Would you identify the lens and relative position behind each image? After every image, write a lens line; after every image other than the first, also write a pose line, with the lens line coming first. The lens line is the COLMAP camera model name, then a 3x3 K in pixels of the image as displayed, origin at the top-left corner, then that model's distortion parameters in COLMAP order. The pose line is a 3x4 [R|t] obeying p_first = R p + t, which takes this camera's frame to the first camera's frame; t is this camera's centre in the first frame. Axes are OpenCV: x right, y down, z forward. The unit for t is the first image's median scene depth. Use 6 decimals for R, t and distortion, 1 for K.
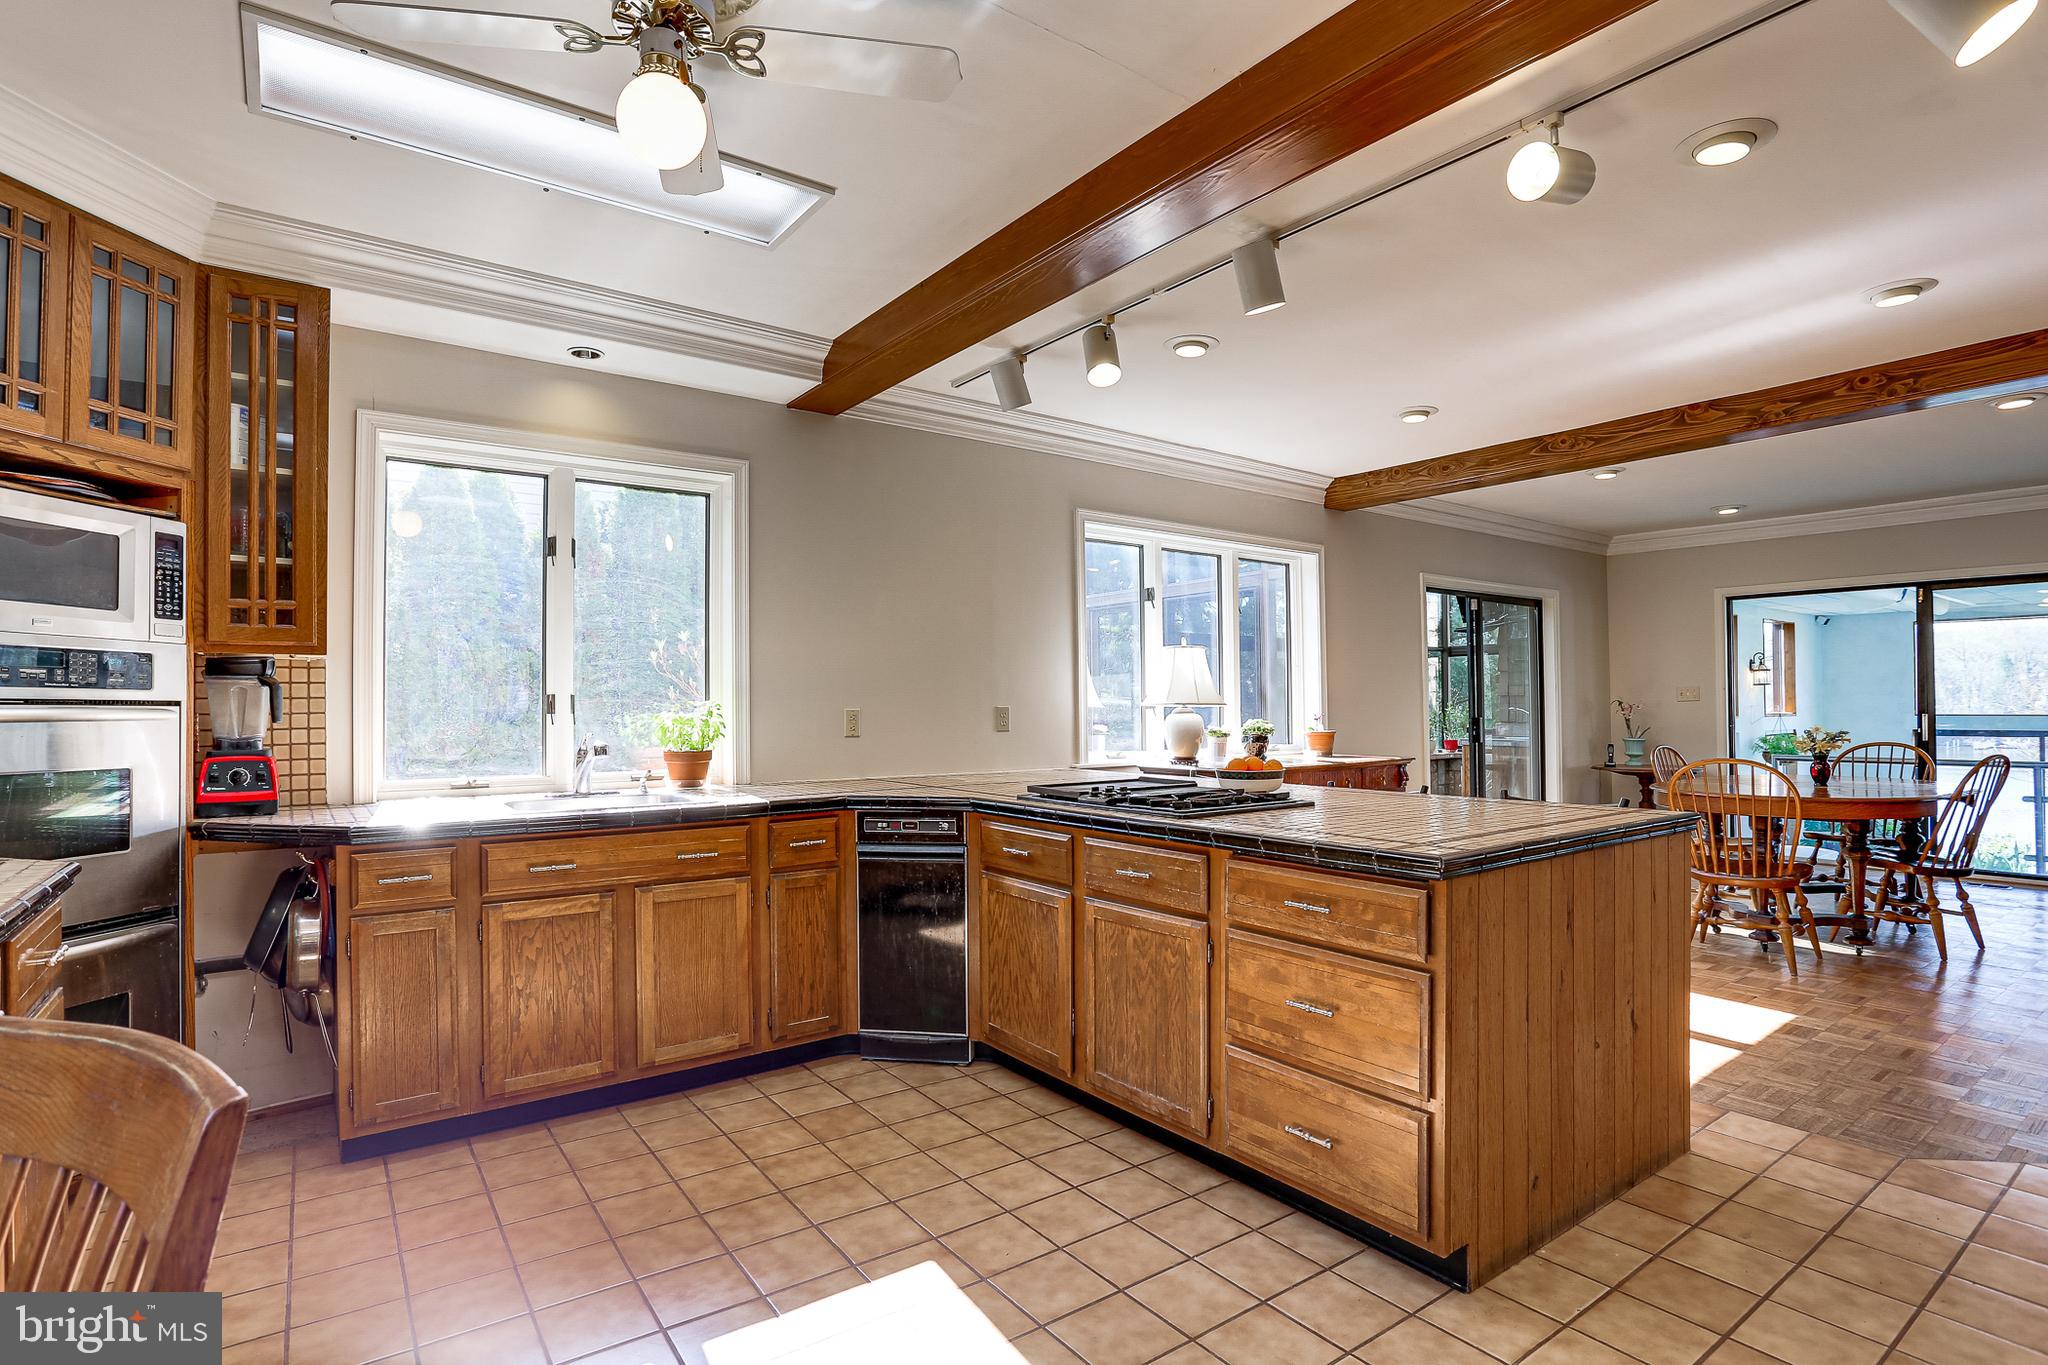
lens RADIAL K [[981.0, 0, 1054.1], [0, 981.0, 690.3], [0, 0, 1]] dist [-0.022692, 0.008444]
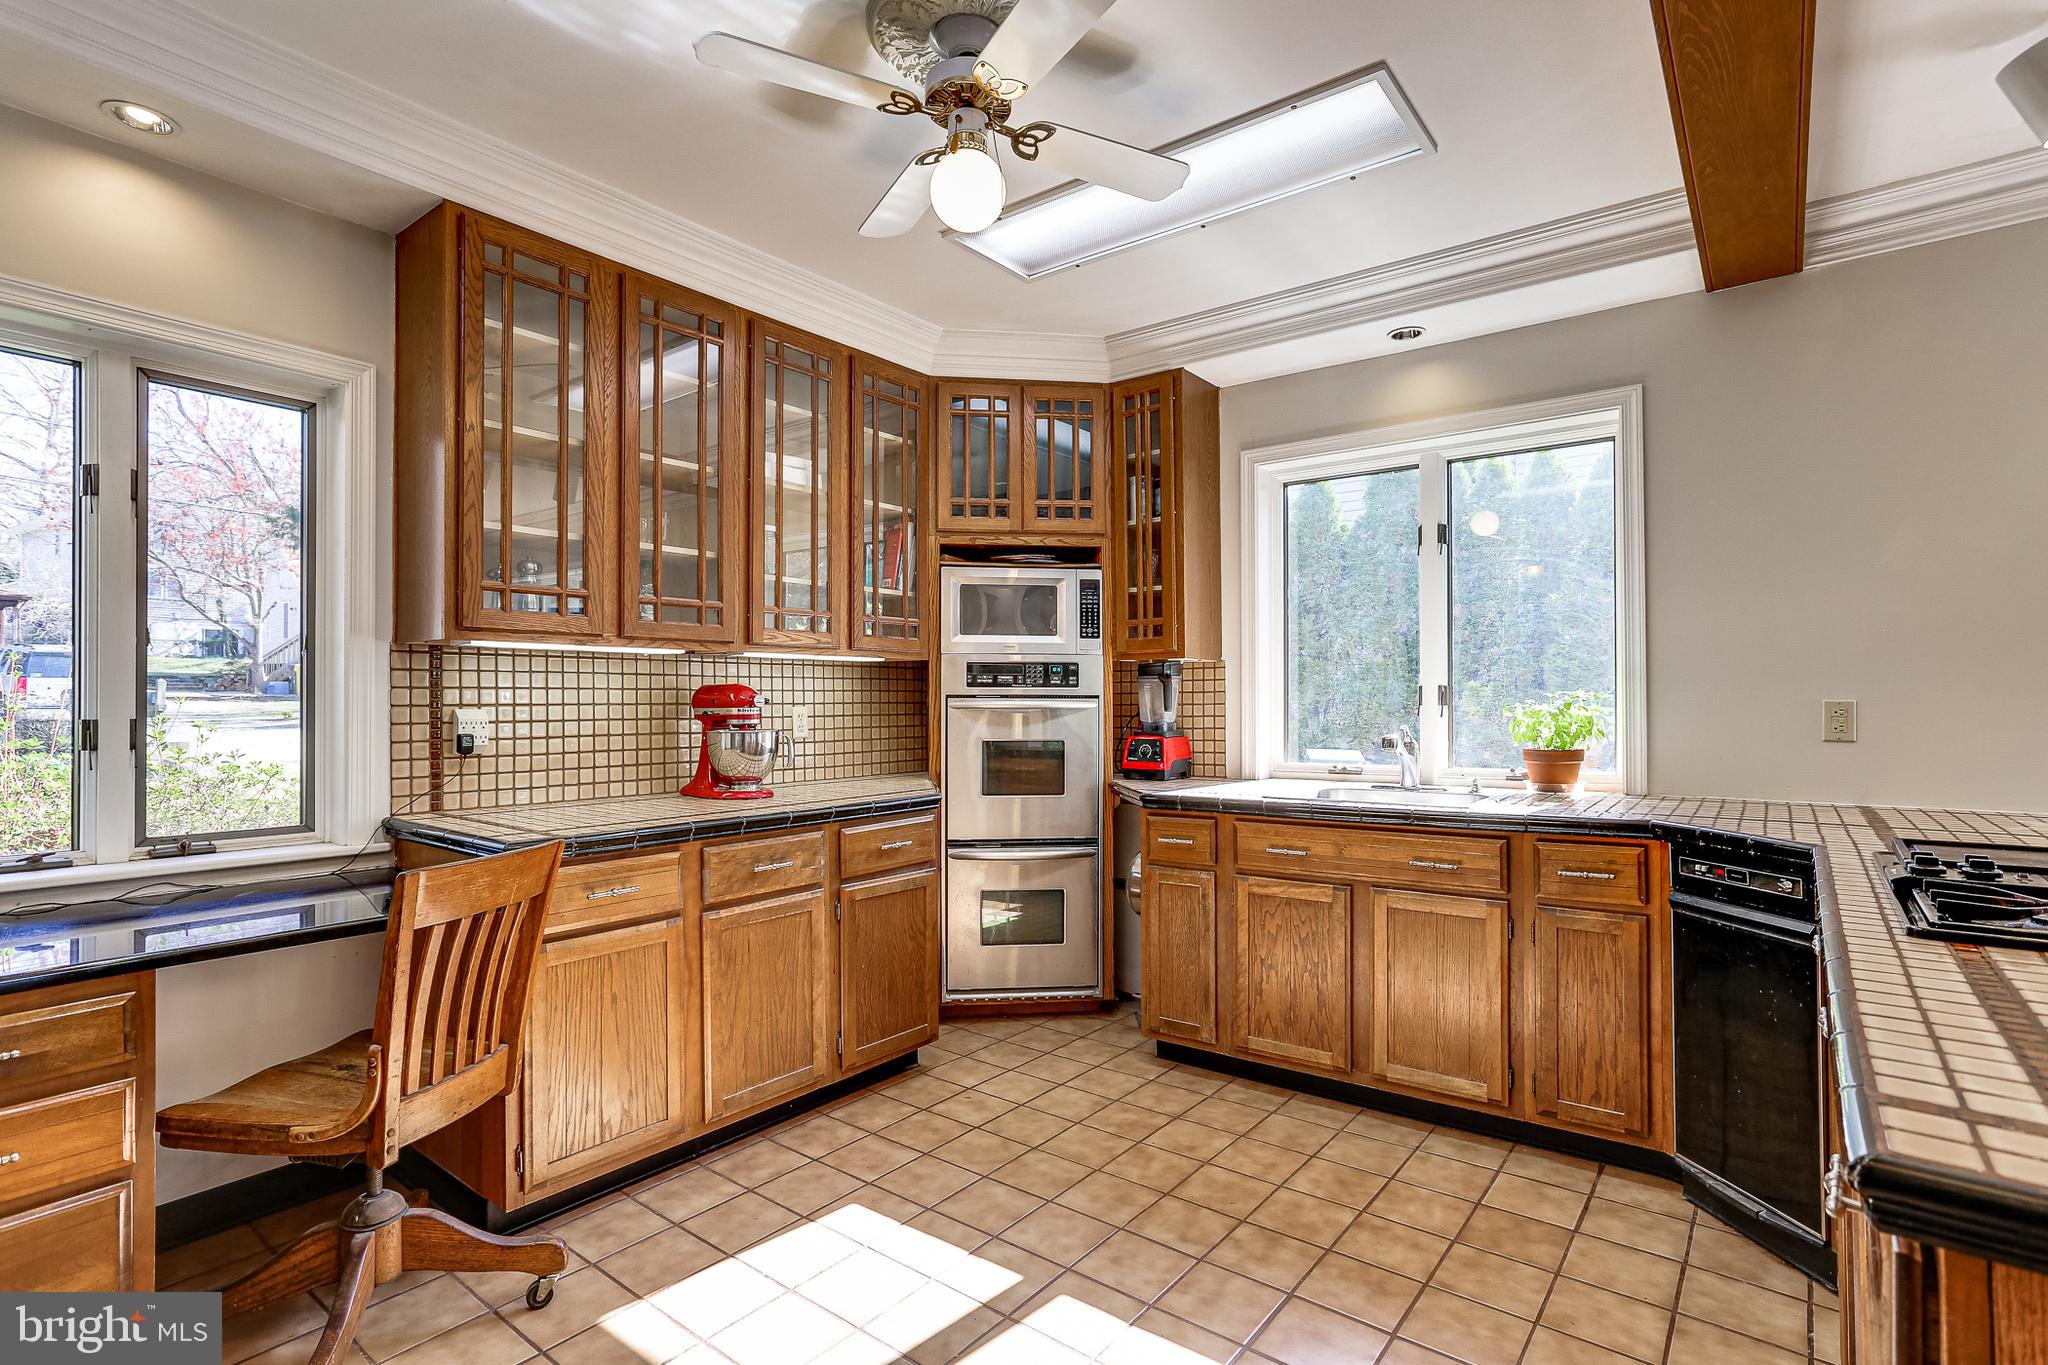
lens RADIAL K [[981.0, 0, 1005.3], [0, 981.0, 694.8], [0, 0, 1]] dist [-0.022692, 0.008444]
pose [[0.282478, -0.006776, -0.959250, 0.400099], [0.018200, 0.999833, -0.001703, 0.009638], [0.959101, -0.016977, 0.282554, 0.403275]]
